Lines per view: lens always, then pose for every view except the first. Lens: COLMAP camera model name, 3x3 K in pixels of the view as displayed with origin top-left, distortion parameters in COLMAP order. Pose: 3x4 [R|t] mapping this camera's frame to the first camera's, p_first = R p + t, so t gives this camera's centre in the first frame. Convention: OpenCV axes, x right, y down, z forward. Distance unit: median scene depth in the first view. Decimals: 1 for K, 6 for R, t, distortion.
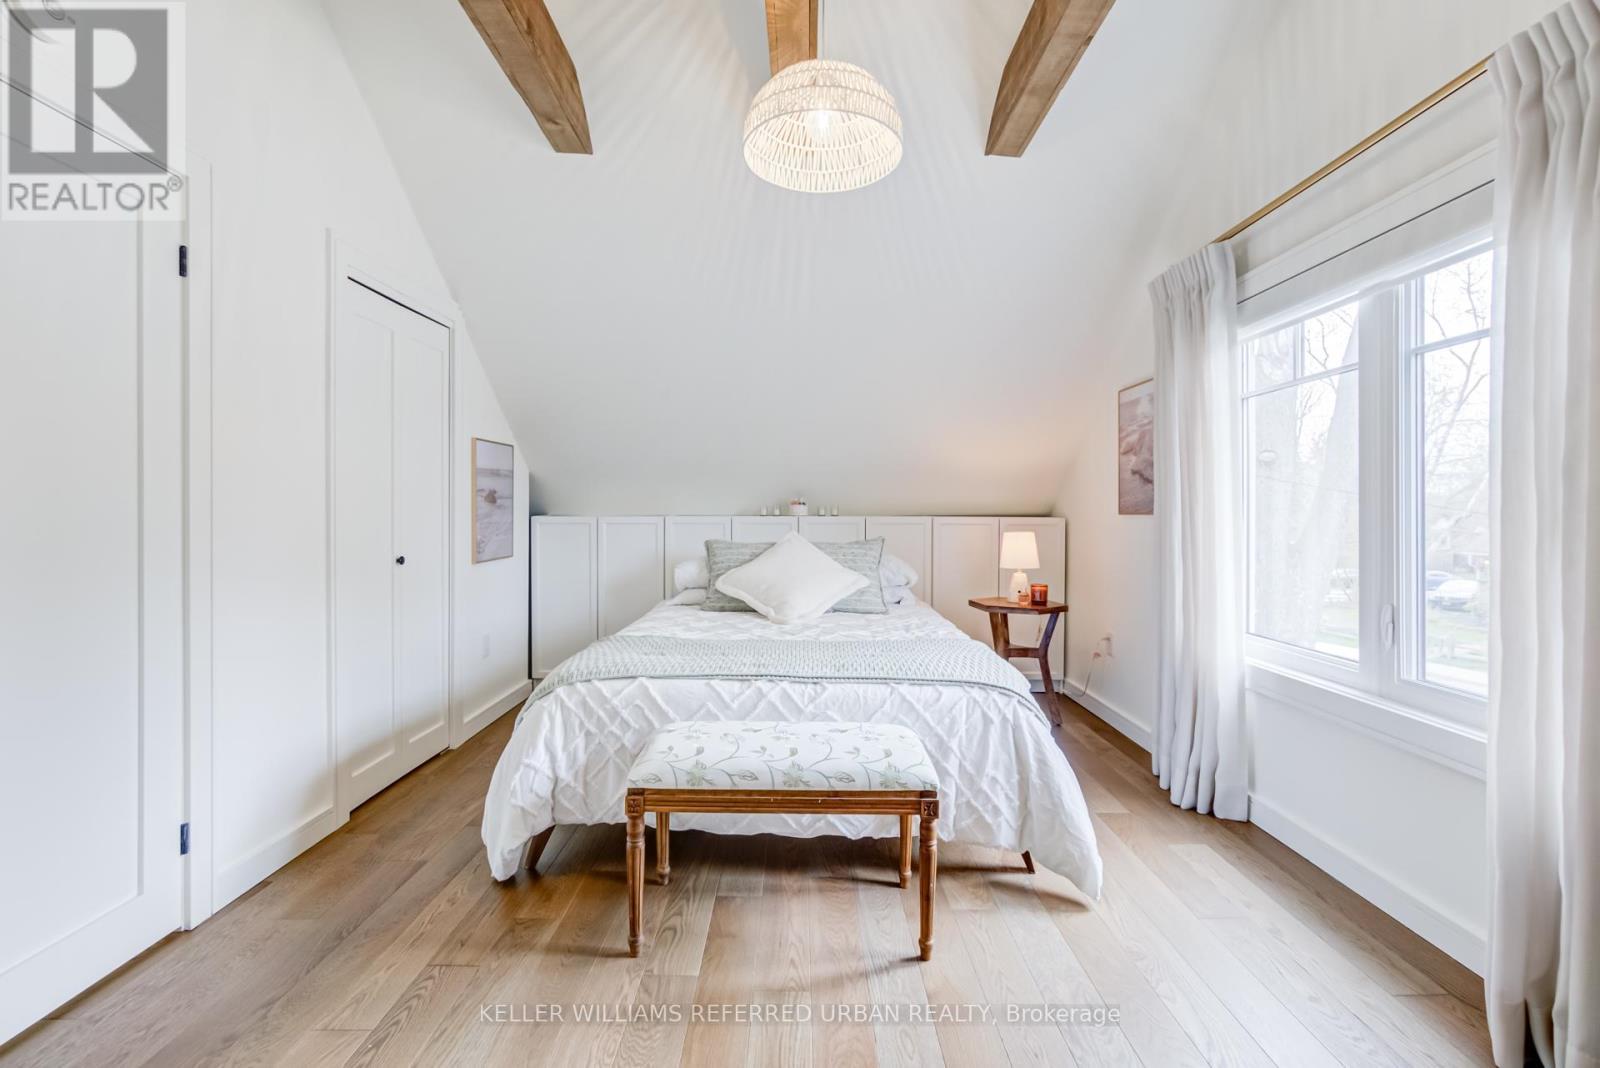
lens RADIAL K [[735.4, 0, 821.7], [0, 735.4, 519.2], [0, 0, 1]] dist [-0.004369, -0.000195]
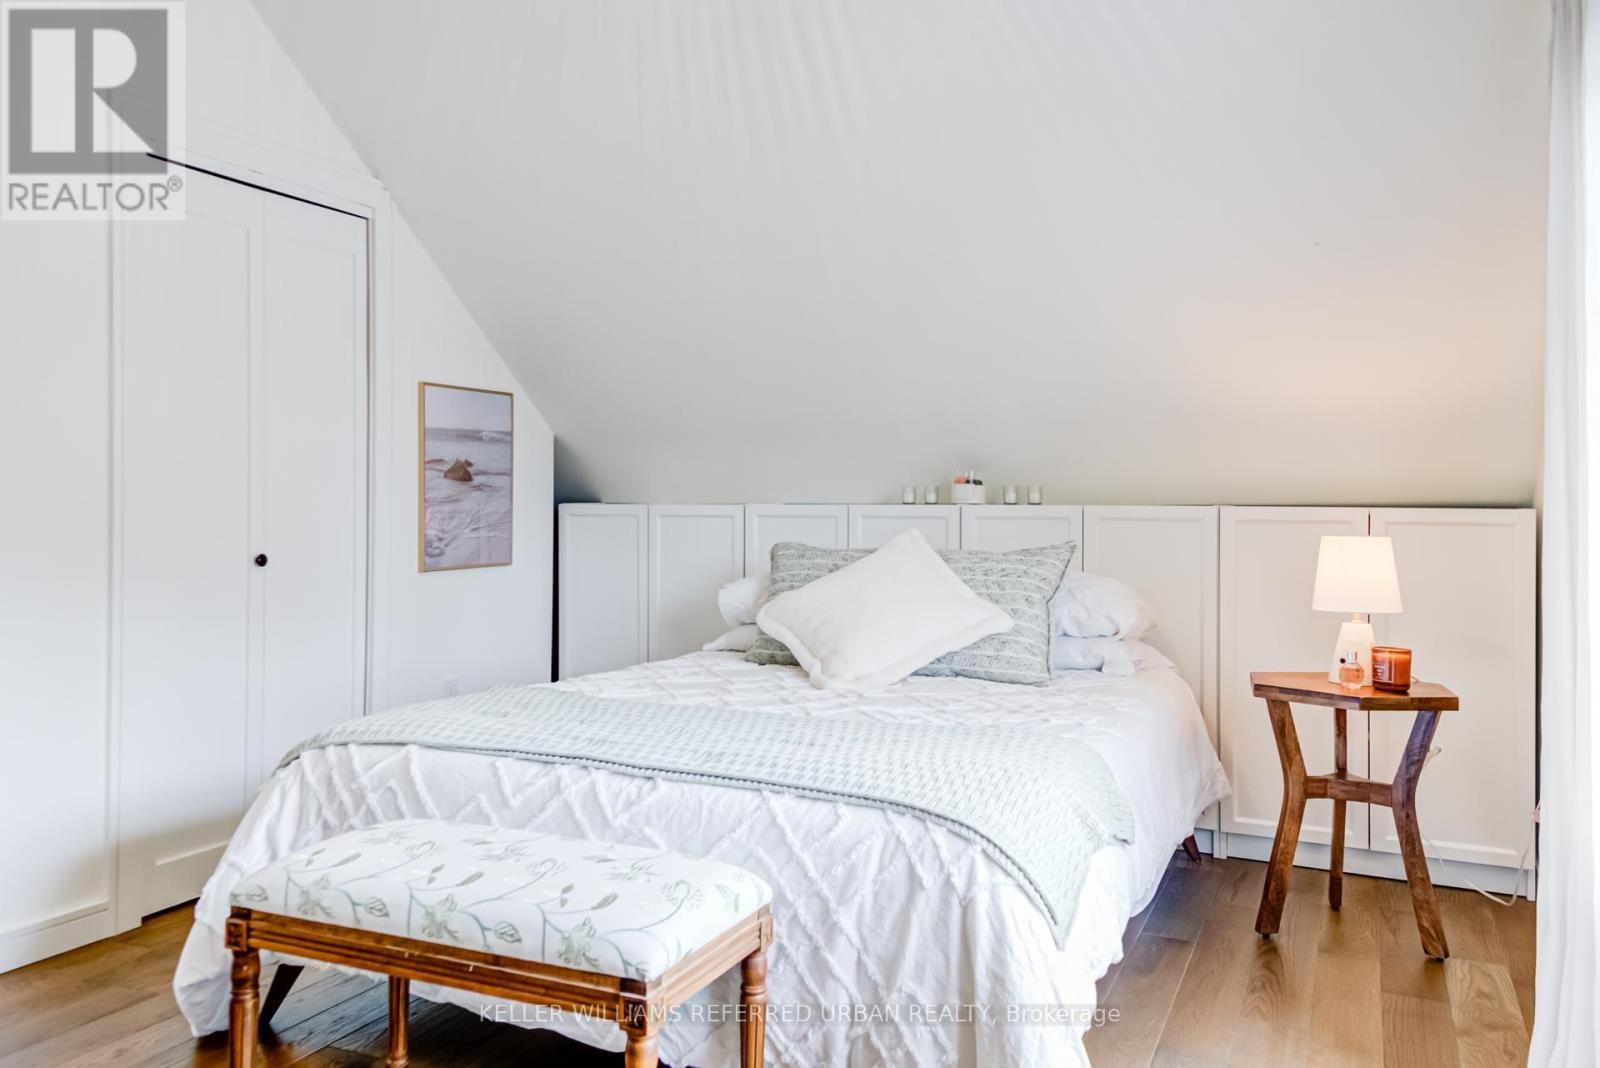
lens RADIAL K [[1288.1, 0, 794.2], [0, 1288.1, 512.0], [0, 0, 1]] dist [0.089873, -0.006483]
pose [[0.900433, 0.003261, -0.434983, 0.536515], [-0.009262, 0.999889, -0.011675, 0.027055], [0.434897, 0.014542, 0.900363, 0.142199]]
